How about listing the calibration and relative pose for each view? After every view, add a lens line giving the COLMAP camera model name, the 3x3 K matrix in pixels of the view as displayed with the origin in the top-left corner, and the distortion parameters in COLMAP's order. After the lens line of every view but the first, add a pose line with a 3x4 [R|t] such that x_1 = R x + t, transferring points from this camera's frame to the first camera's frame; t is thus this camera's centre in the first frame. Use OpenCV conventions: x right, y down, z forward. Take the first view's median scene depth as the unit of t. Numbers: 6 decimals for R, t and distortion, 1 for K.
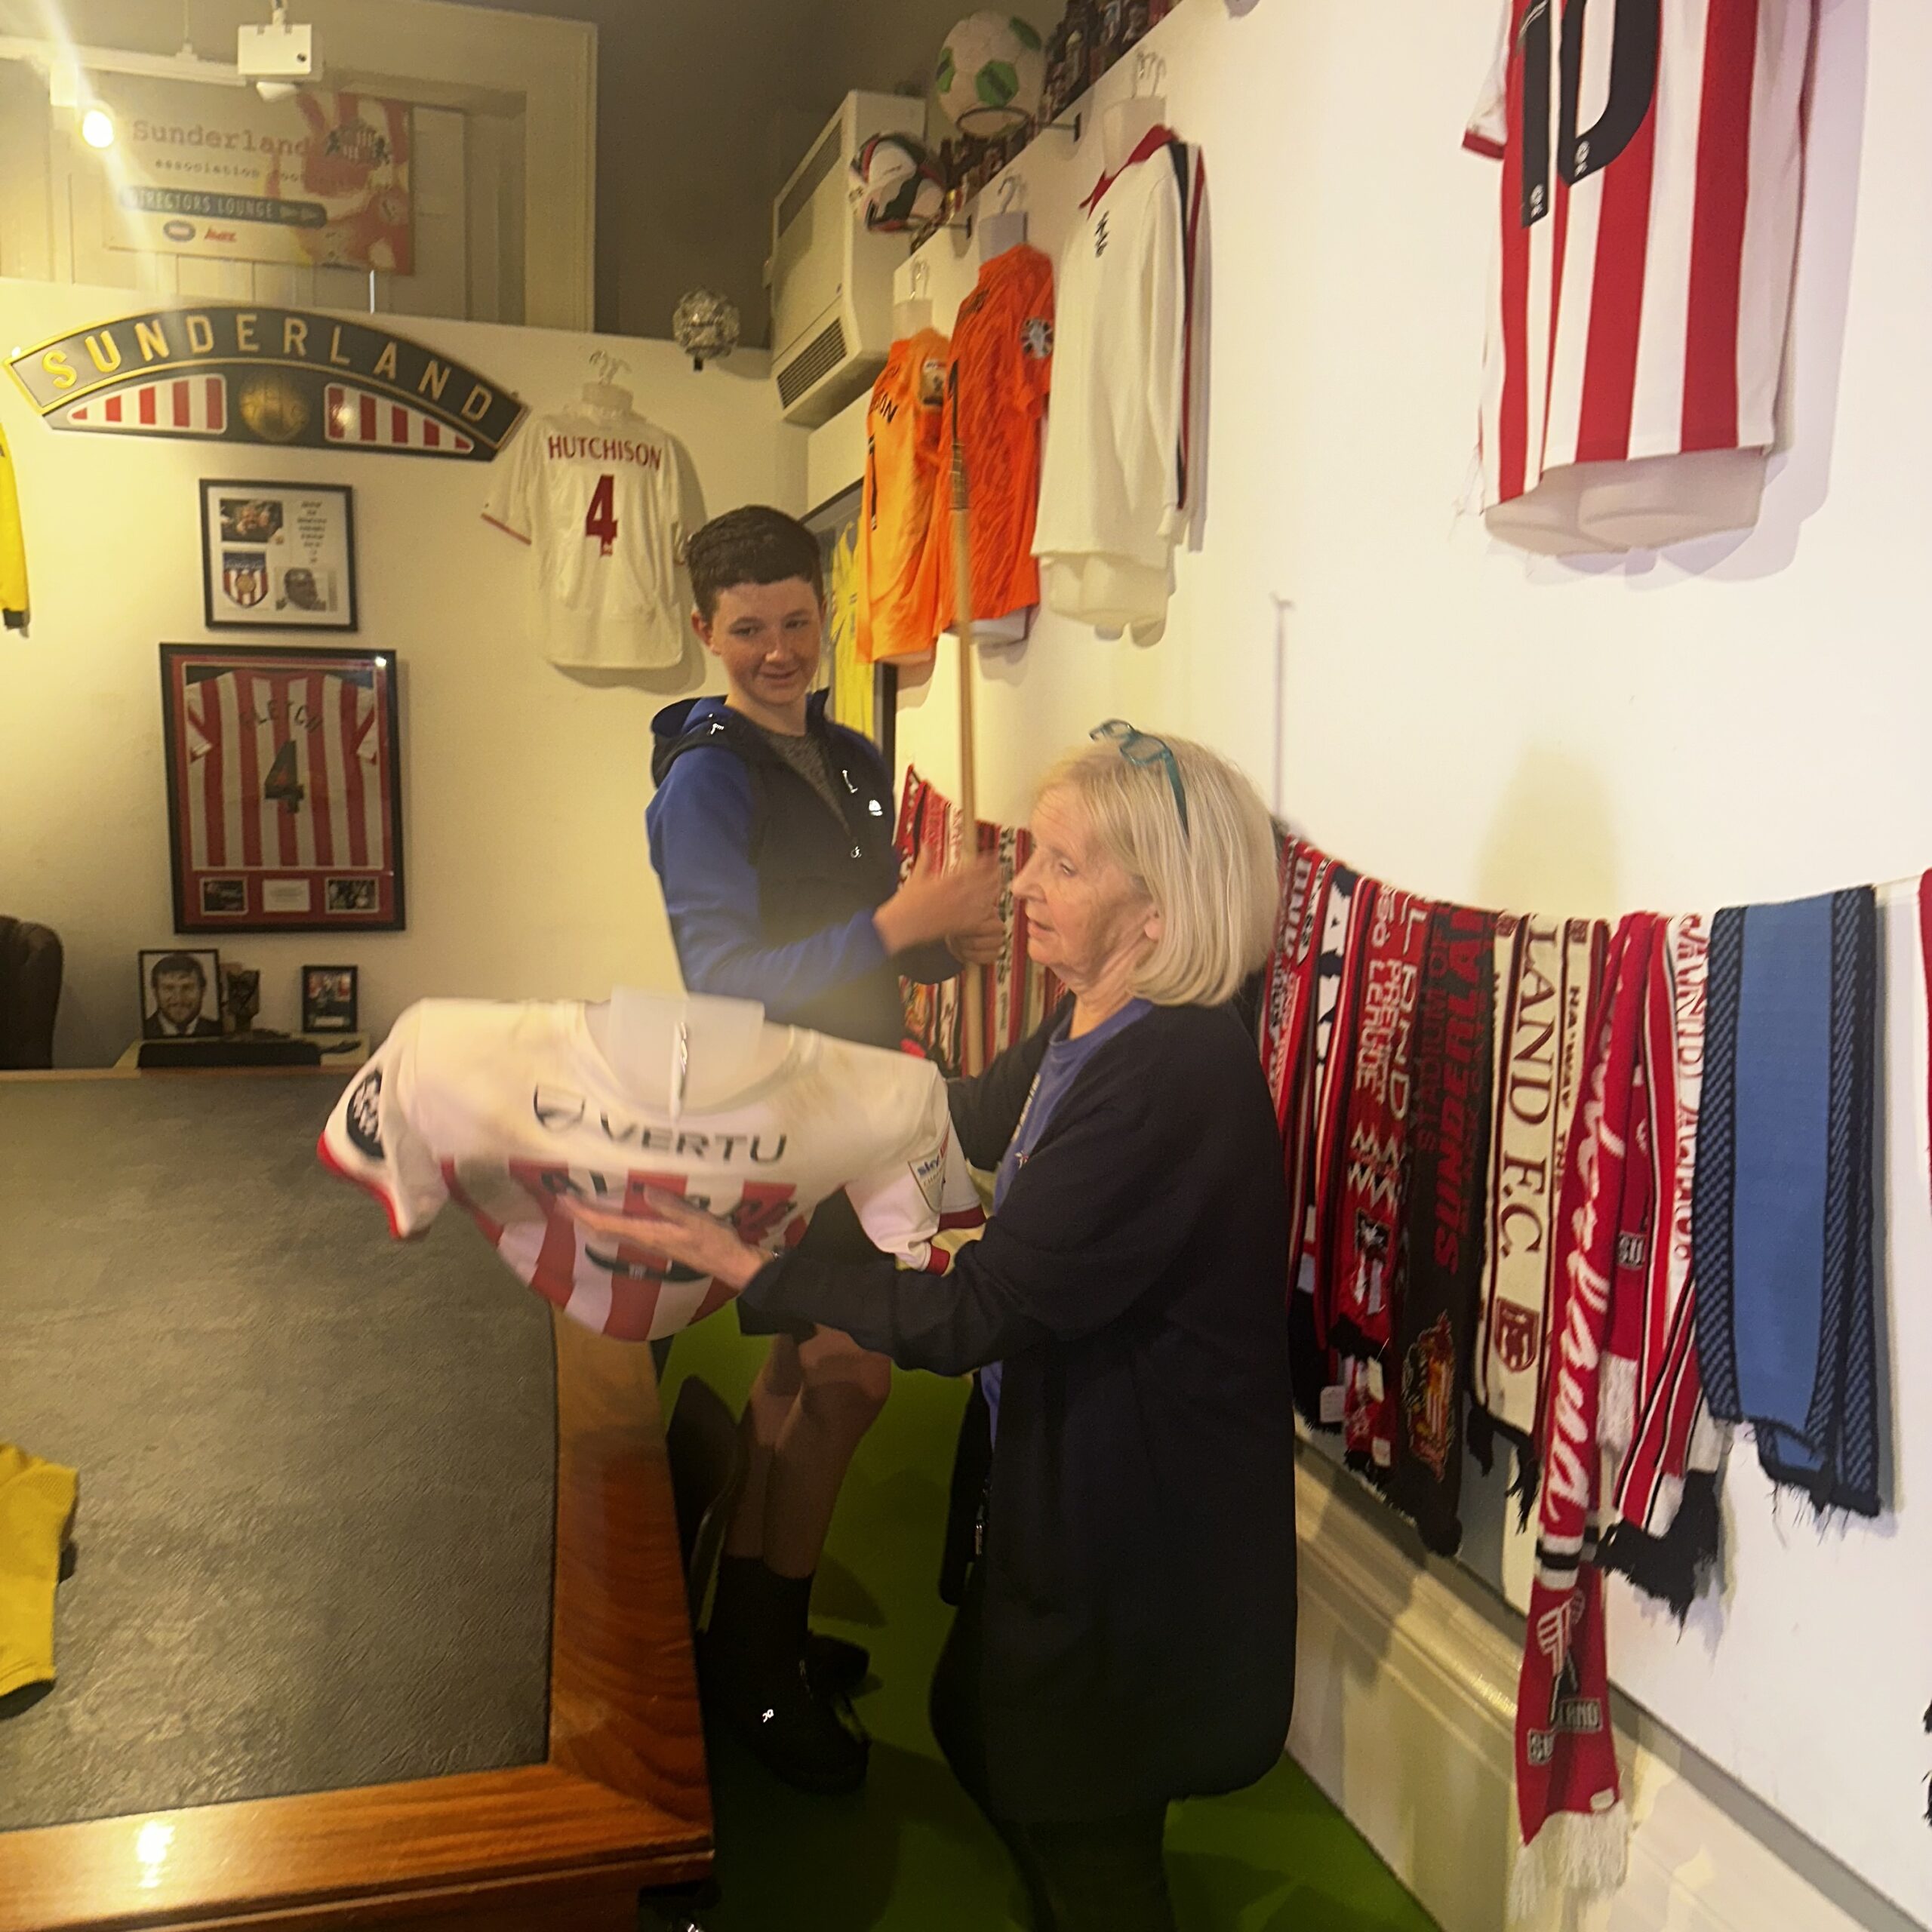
lens RADIAL K [[1806.7, 0, 904.9], [0, 1806.7, 961.8], [0, 0, 1]] dist [0.413815, -0.720057]
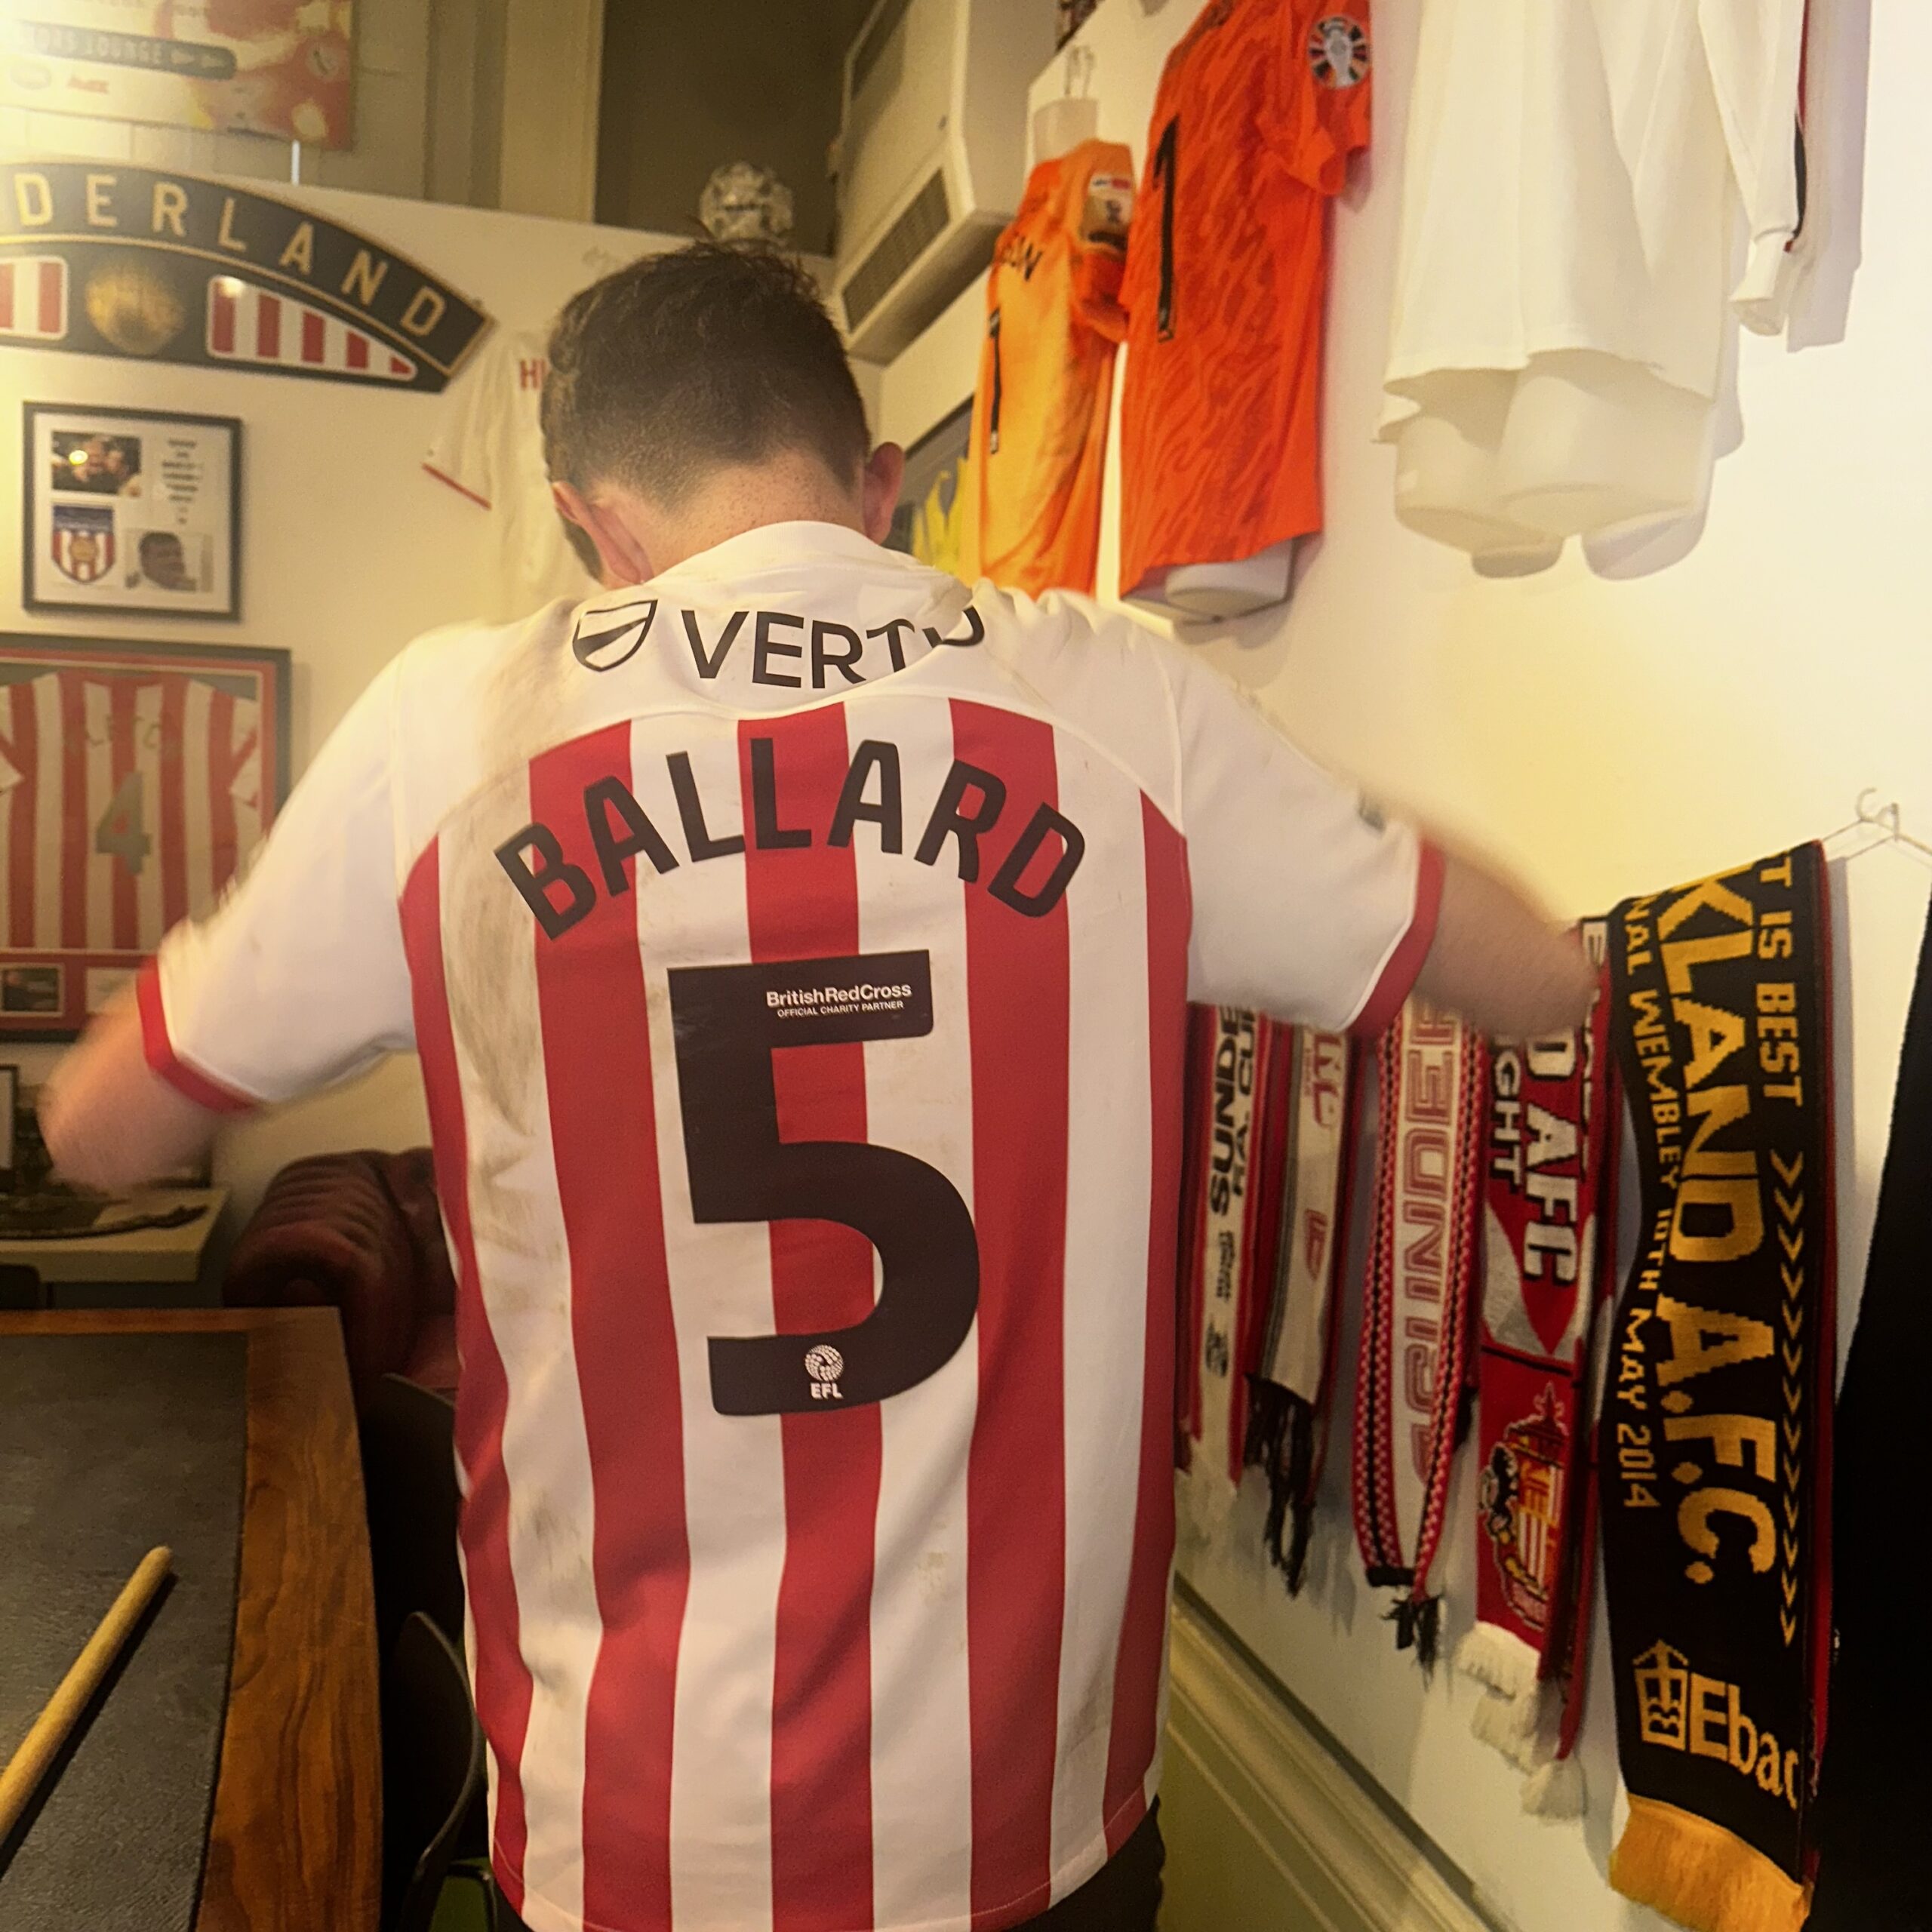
lens RADIAL K [[1806.7, 0, 904.9], [0, 1806.7, 961.8], [0, 0, 1]] dist [0.413815, -0.720057]
pose [[0.999400, 0.030591, -0.016223, -0.025657], [-0.031212, 0.998732, -0.039509, -0.027817], [0.014993, 0.039992, 0.999088, 0.299635]]
